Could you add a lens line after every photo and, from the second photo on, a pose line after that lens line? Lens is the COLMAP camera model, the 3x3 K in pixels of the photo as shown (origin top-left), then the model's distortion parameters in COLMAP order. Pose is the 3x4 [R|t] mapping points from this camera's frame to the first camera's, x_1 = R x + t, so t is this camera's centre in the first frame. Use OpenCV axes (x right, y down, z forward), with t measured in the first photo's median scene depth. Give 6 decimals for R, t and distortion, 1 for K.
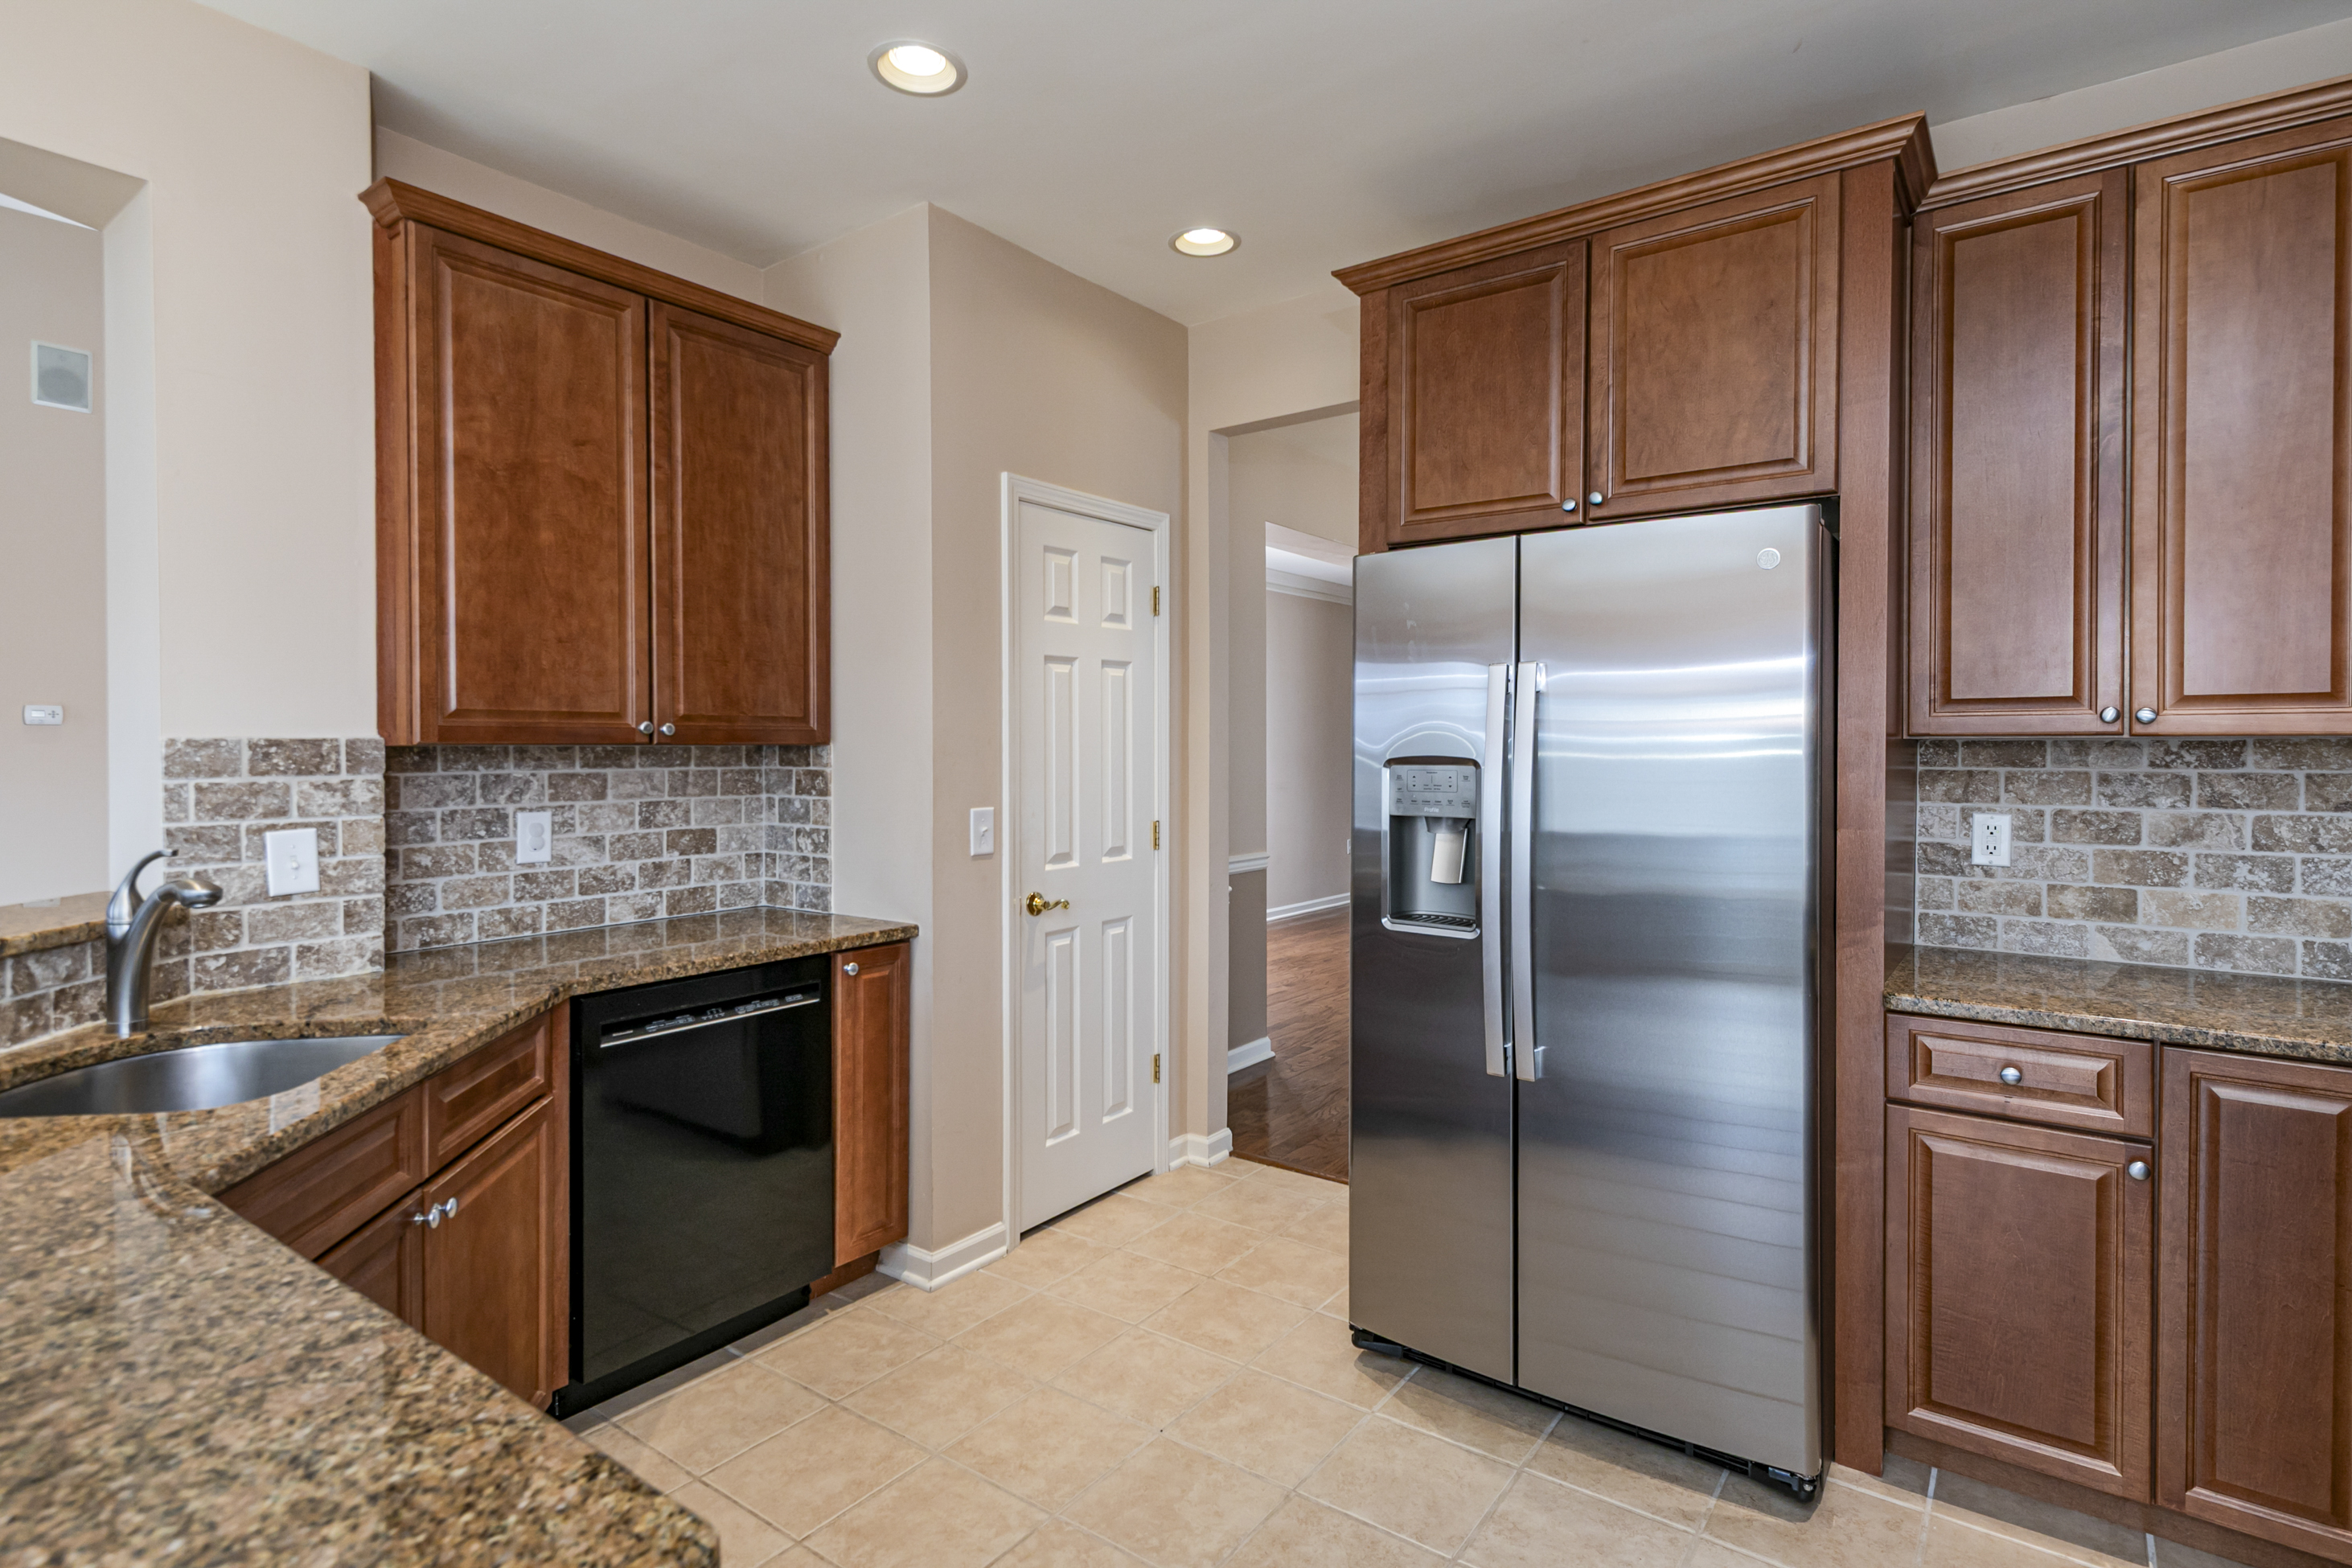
lens RADIAL K [[1153.3, 0, 1131.1], [0, 1153.3, 753.3], [0, 0, 1]] dist [0.014224, -0.002669]
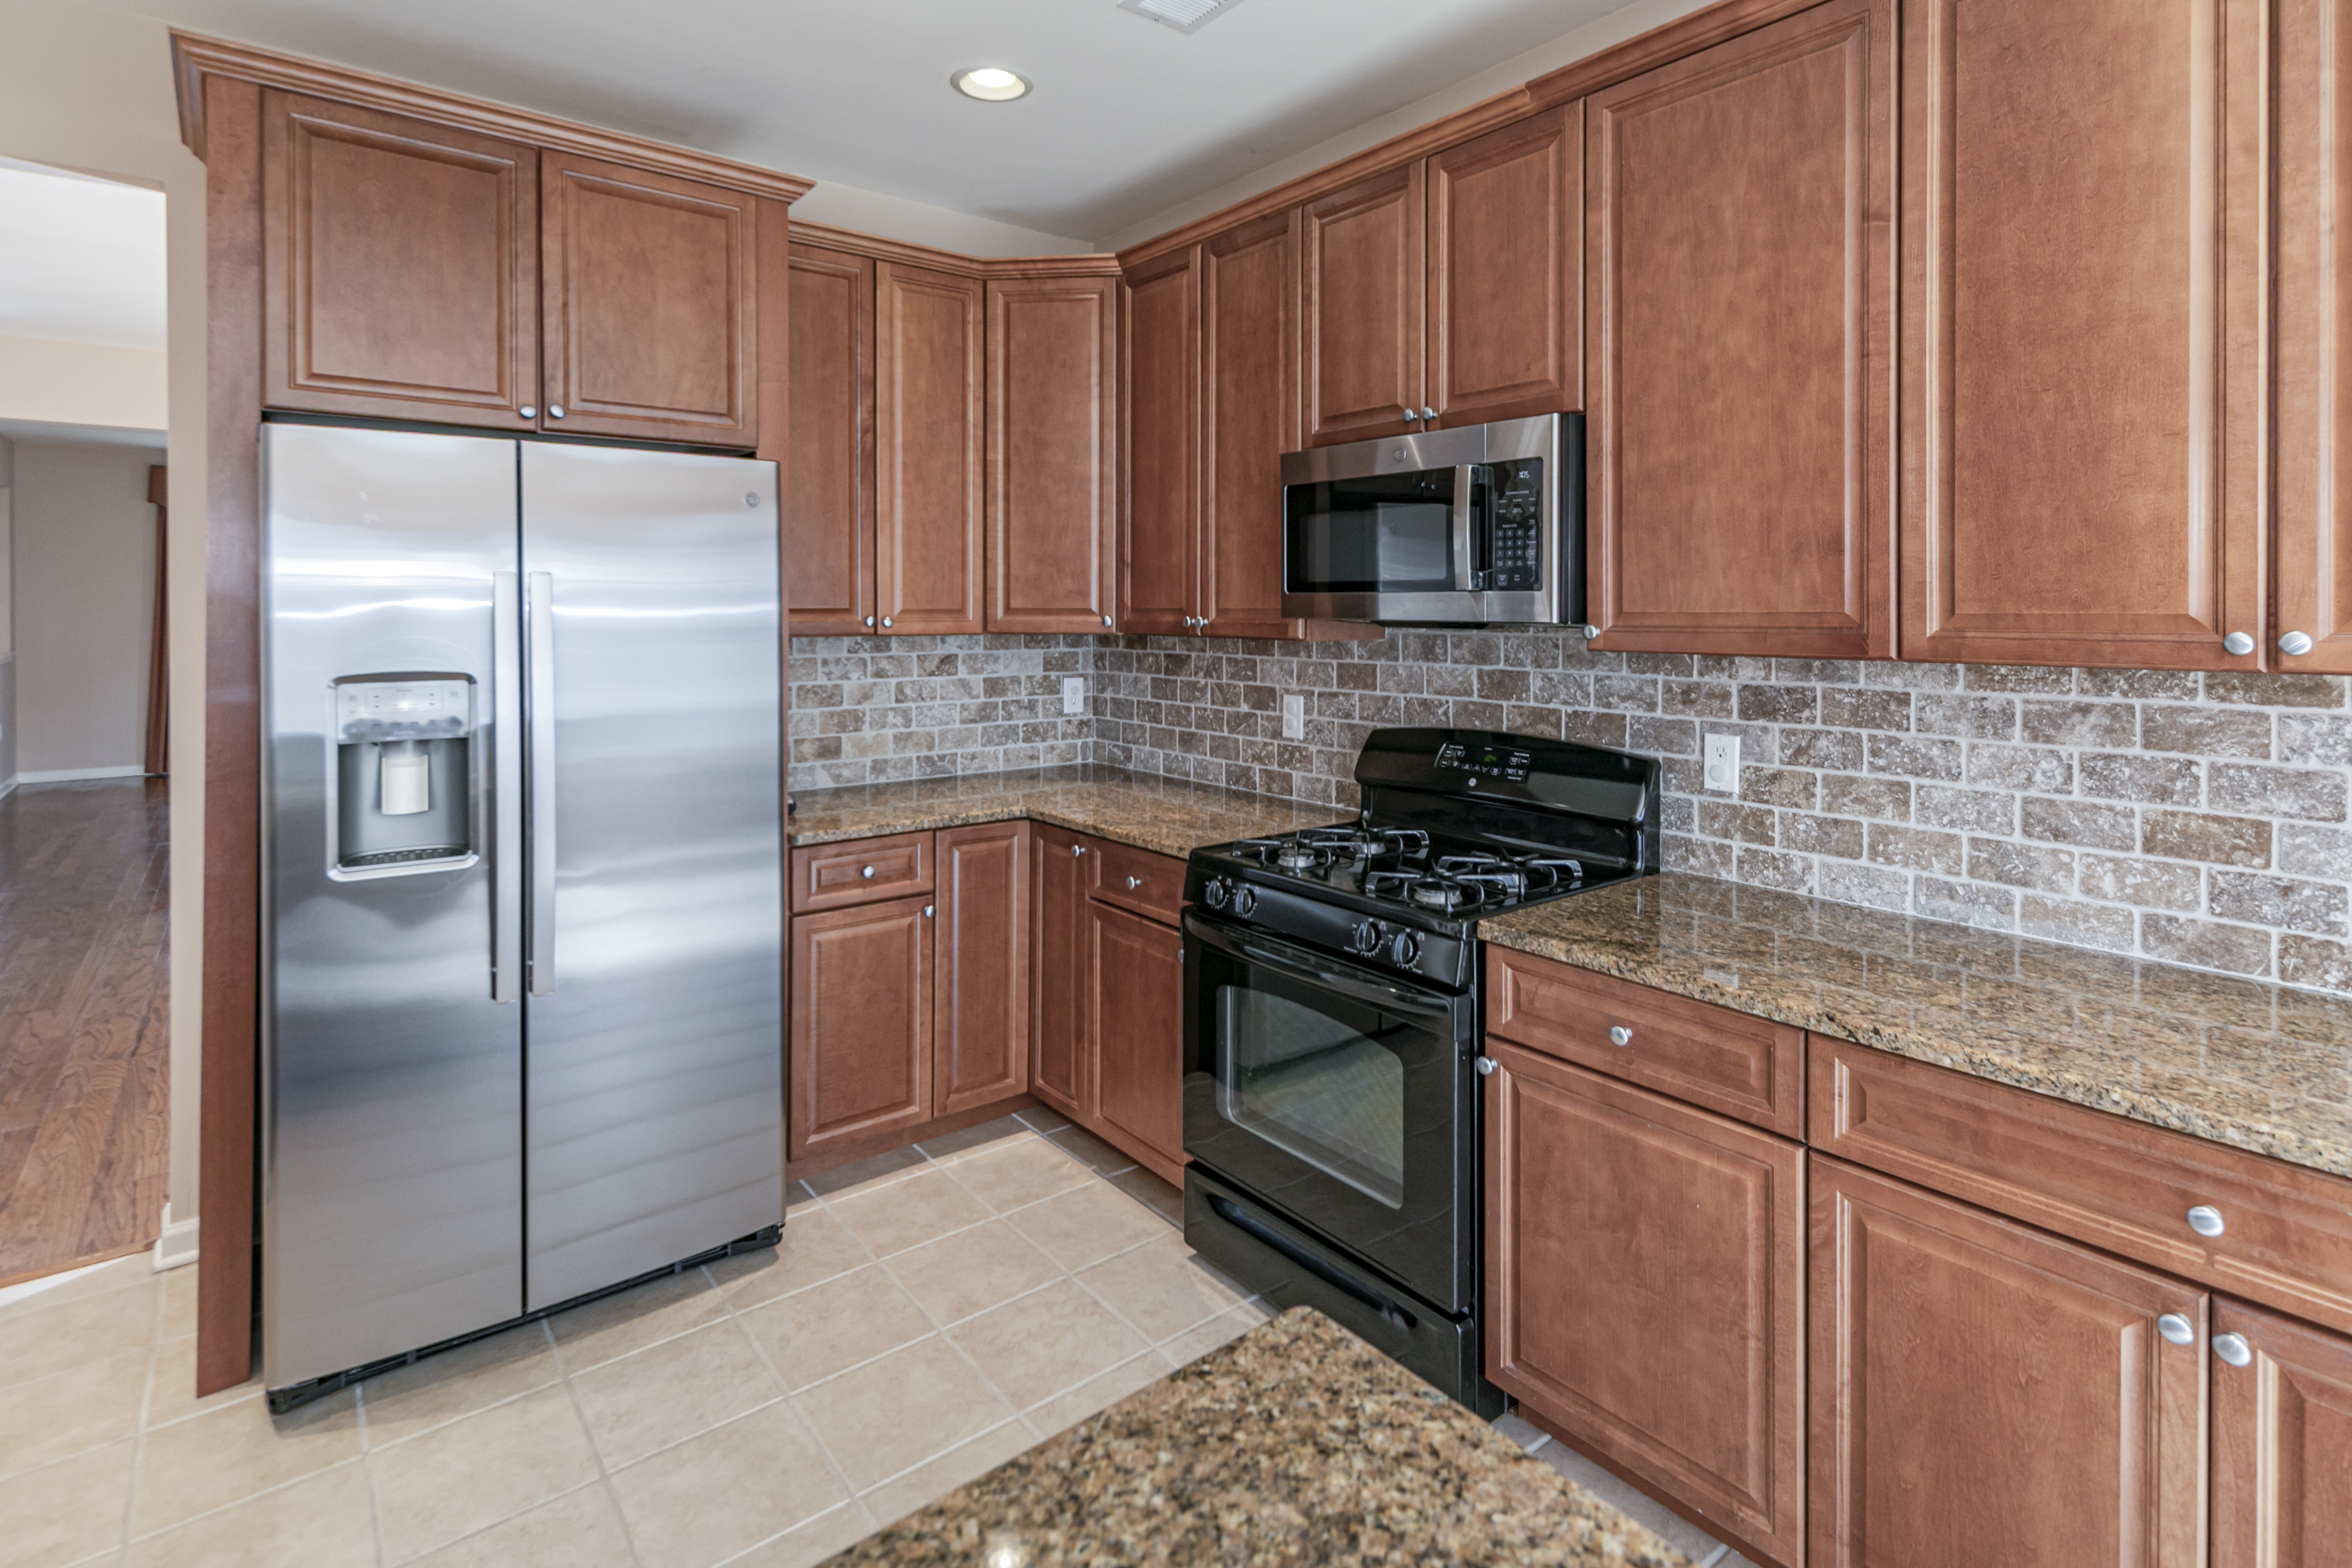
lens RADIAL K [[1153.3, 0, 1181.0], [0, 1153.3, 619.7], [0, 0, 1]] dist [0.014224, -0.002669]
pose [[0.262977, -0.010224, 0.964748, -0.455602], [0.008582, 0.999929, 0.008257, -0.041015], [-0.964764, 0.006108, 0.263046, 0.205242]]
